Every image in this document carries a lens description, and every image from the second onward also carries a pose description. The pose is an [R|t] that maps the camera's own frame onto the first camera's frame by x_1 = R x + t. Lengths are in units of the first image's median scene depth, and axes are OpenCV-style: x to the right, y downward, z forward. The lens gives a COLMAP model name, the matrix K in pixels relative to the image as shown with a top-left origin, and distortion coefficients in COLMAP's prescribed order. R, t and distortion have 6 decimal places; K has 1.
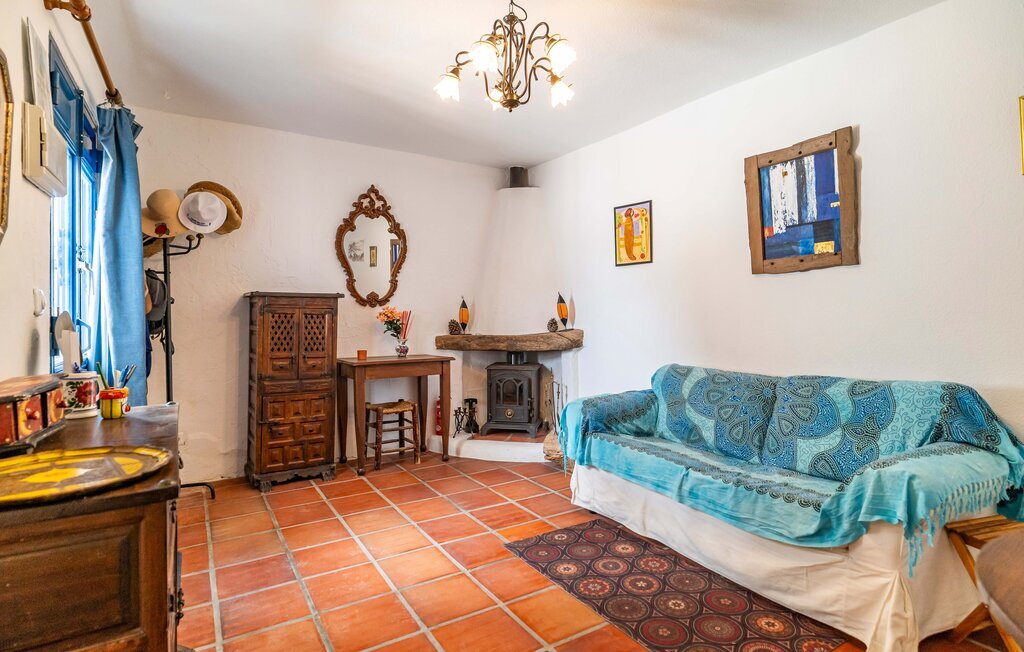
lens RADIAL K [[519.6, 0, 512.2], [0, 519.6, 317.0], [0, 0, 1]] dist [-0.010486, -0.000551]
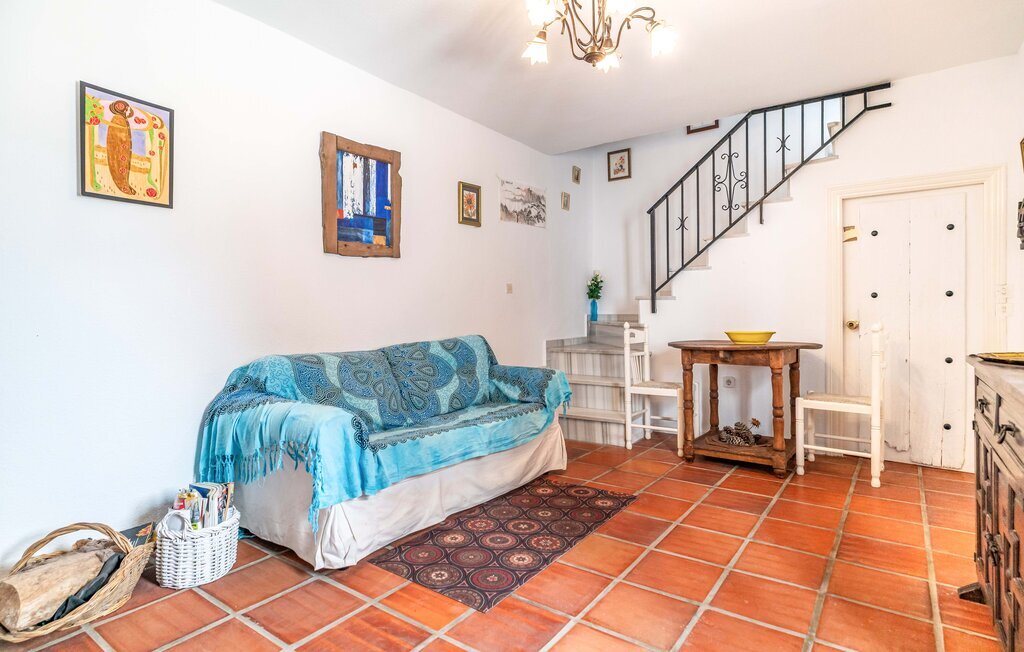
lens RADIAL K [[519.6, 0, 512.2], [0, 519.6, 317.0], [0, 0, 1]] dist [-0.010486, -0.000551]
pose [[-0.363331, 0.002729, 0.931656, -0.647526], [0.021046, 0.999765, 0.005279, 0.046143], [-0.931422, 0.021526, -0.363303, 1.165270]]
